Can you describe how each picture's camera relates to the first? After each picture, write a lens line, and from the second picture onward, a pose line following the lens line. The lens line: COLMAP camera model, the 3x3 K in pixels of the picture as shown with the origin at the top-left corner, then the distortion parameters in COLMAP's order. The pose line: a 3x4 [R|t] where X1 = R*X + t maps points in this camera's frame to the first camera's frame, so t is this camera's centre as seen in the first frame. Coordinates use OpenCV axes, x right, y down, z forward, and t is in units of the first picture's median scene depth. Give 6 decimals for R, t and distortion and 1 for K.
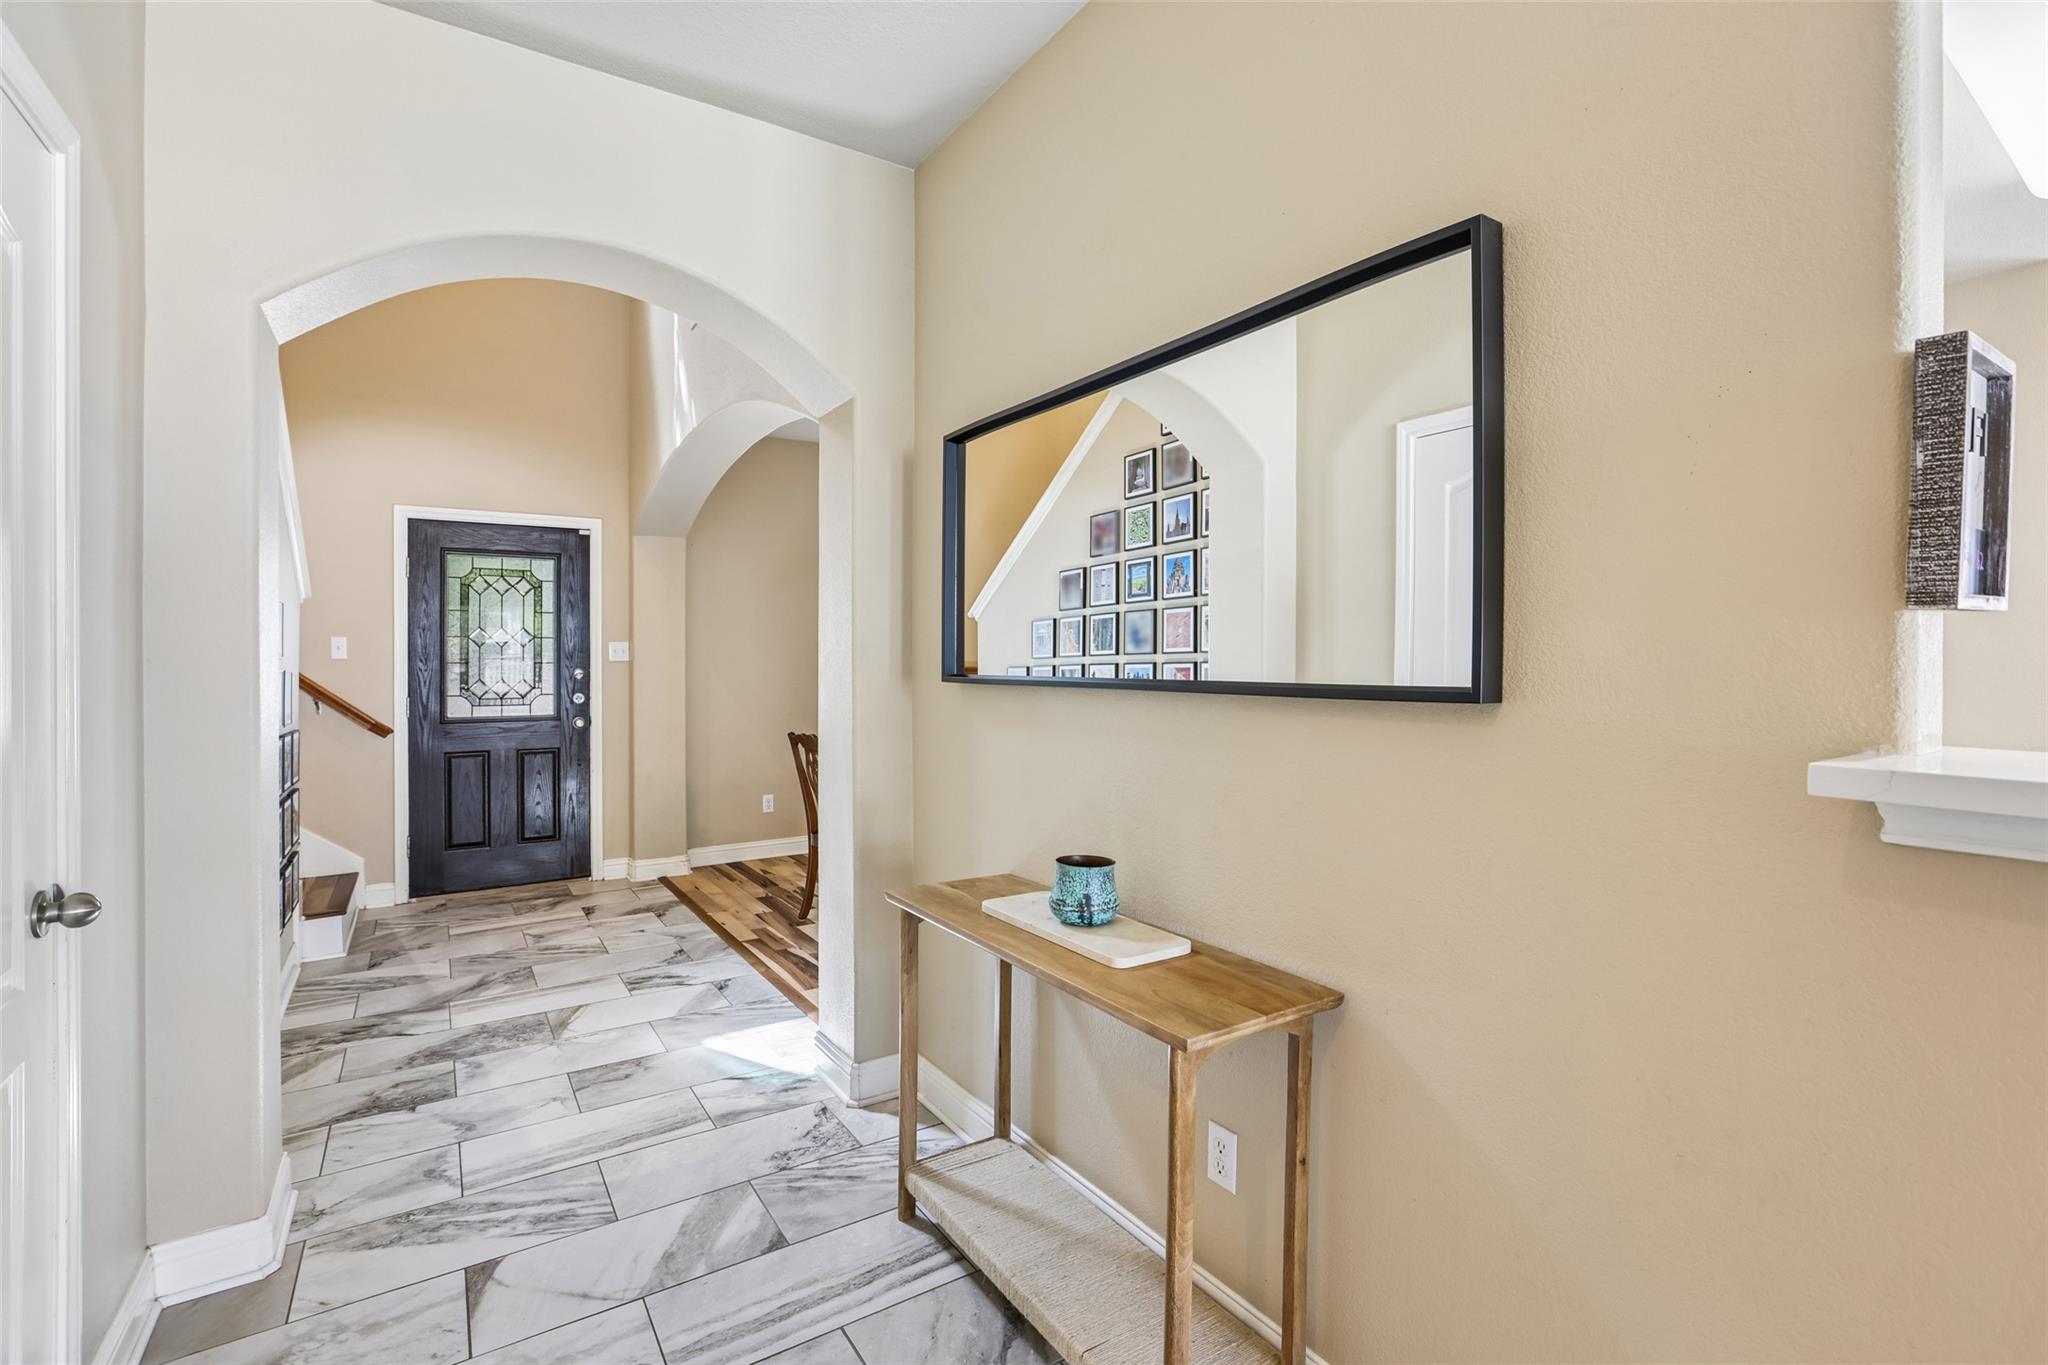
lens RADIAL K [[933.3, 0, 1020.1], [0, 933.3, 686.5], [0, 0, 1]] dist [-0.005854, 0.001448]
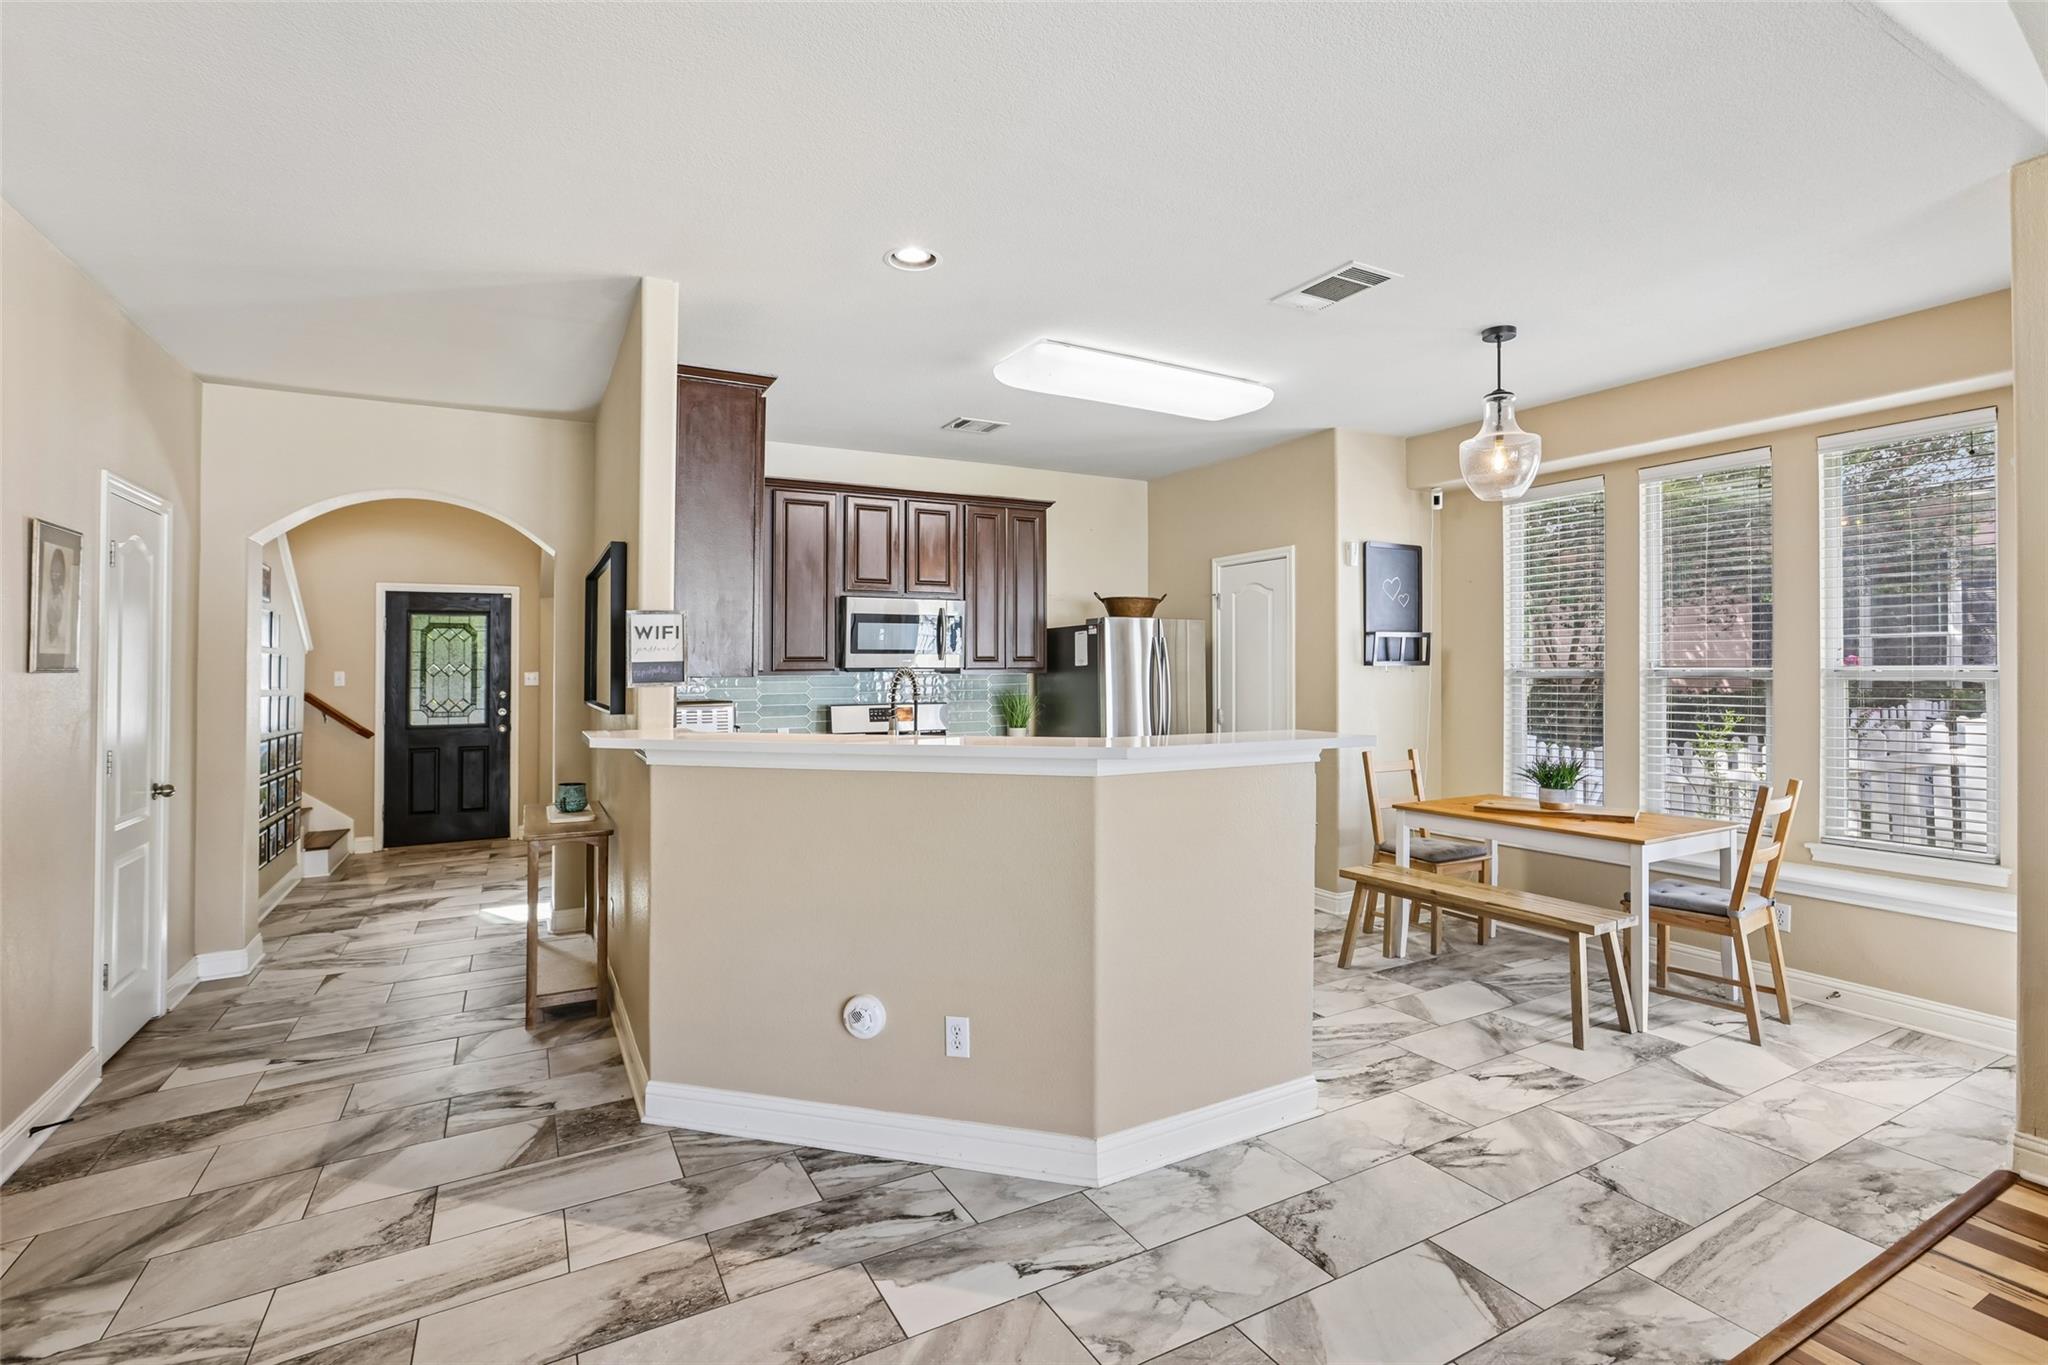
lens RADIAL K [[961.6, 0, 1040.4], [0, 961.6, 669.4], [0, 0, 1]] dist [-0.037214, 0.010294]
pose [[0.998458, -0.003056, -0.055432, 0.450236], [0.001701, 0.999699, -0.024476, -0.015992], [0.055490, 0.024344, 0.998162, -0.428385]]
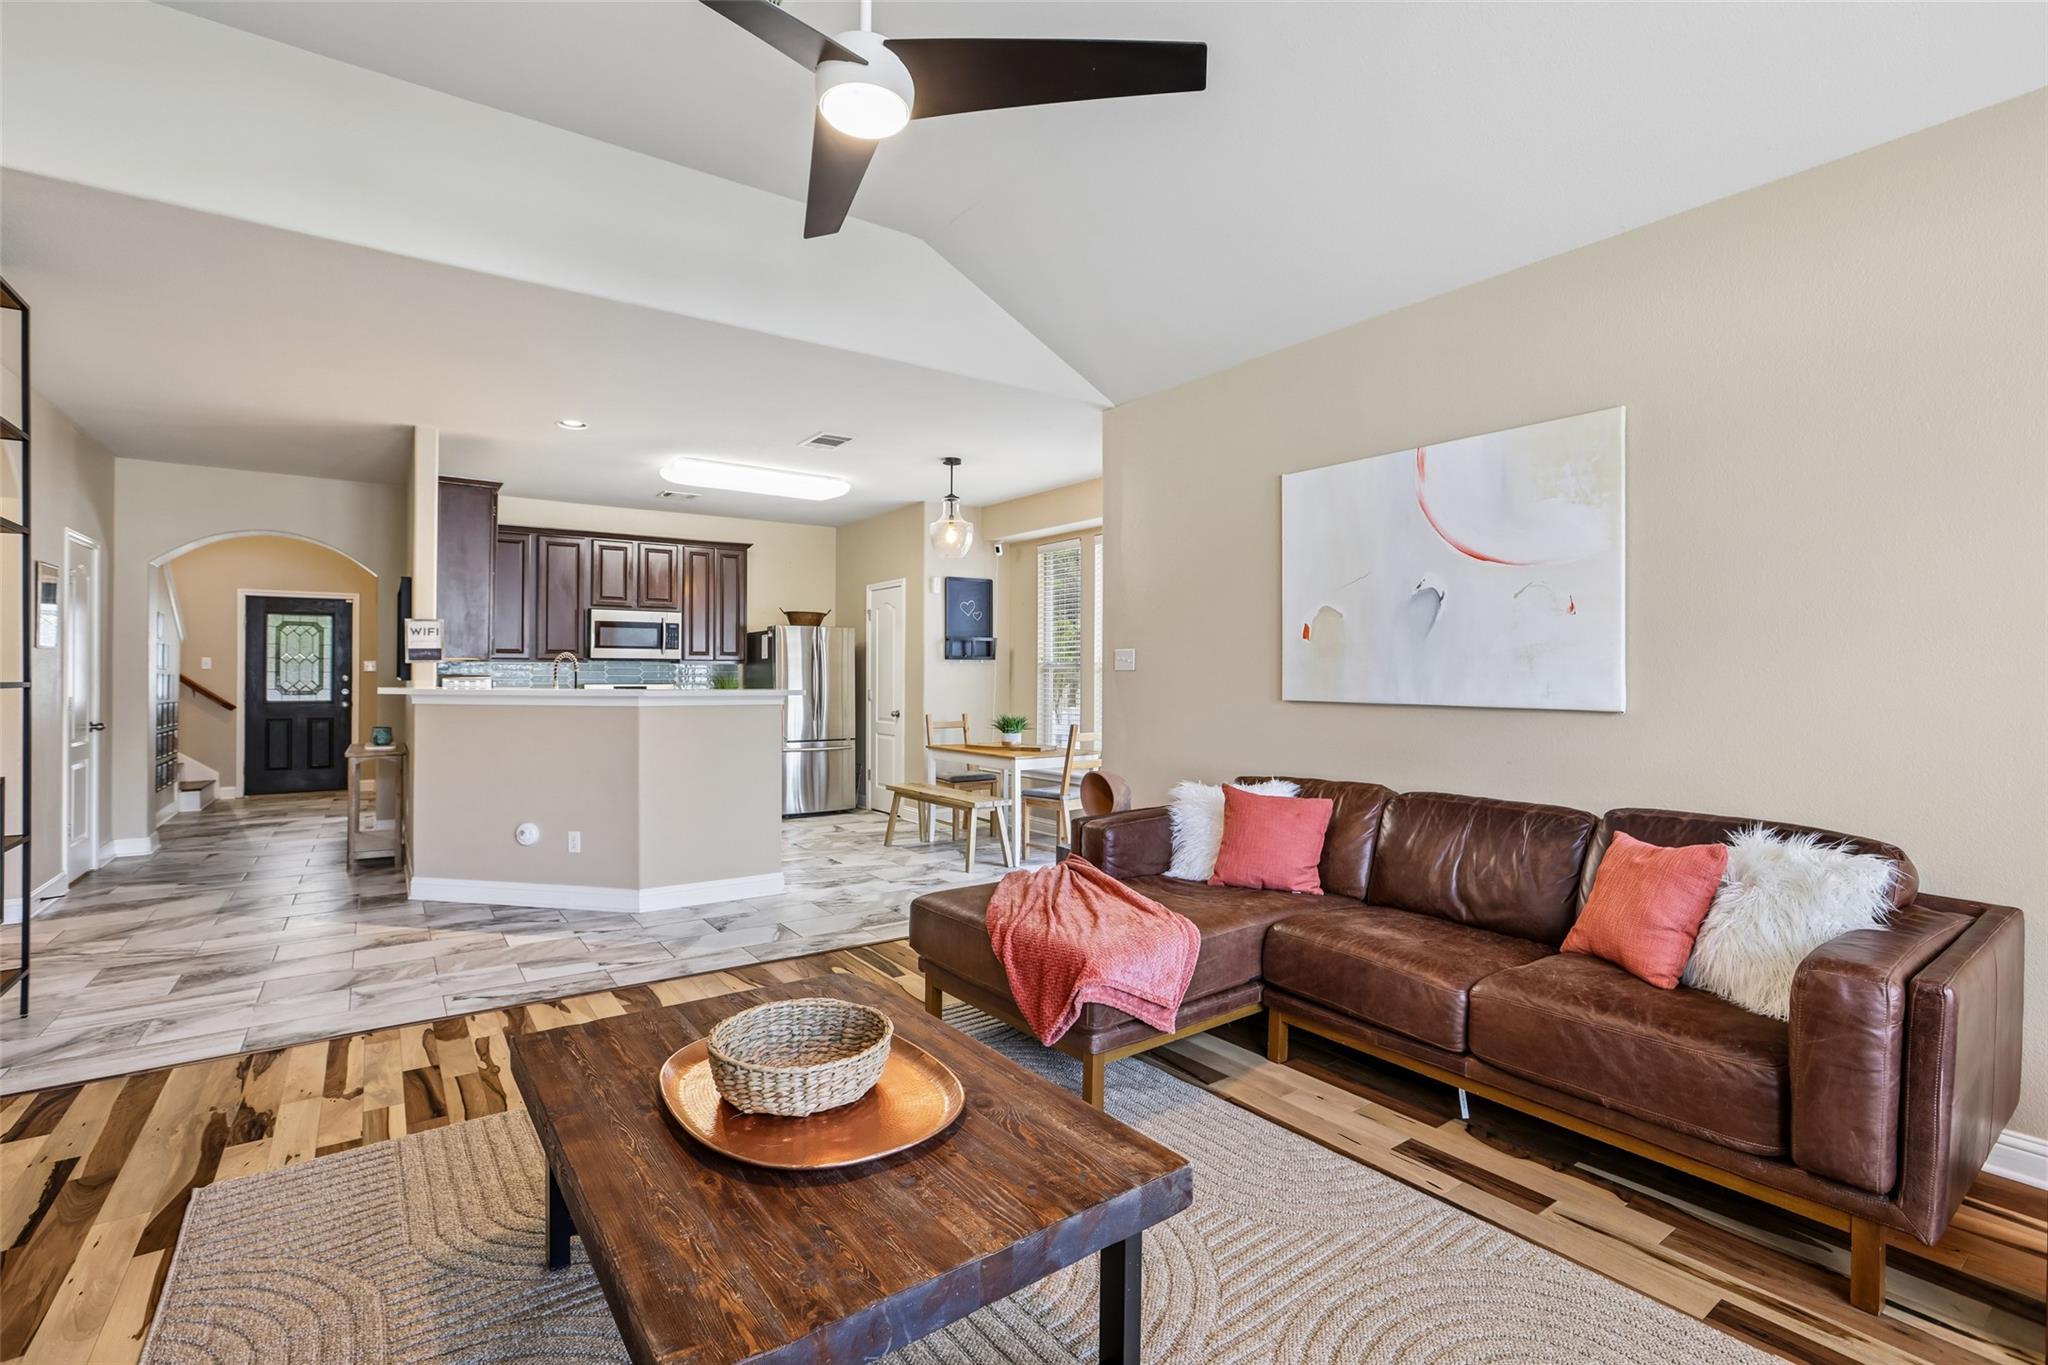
lens RADIAL K [[933.3, 0, 1007.2], [0, 933.3, 682.6], [0, 0, 1]] dist [-0.005854, 0.001448]
pose [[0.999446, 0.006011, 0.032733, 0.803473], [-0.005565, 0.999891, -0.013687, 0.013630], [-0.032811, 0.013497, 0.999370, -0.911854]]
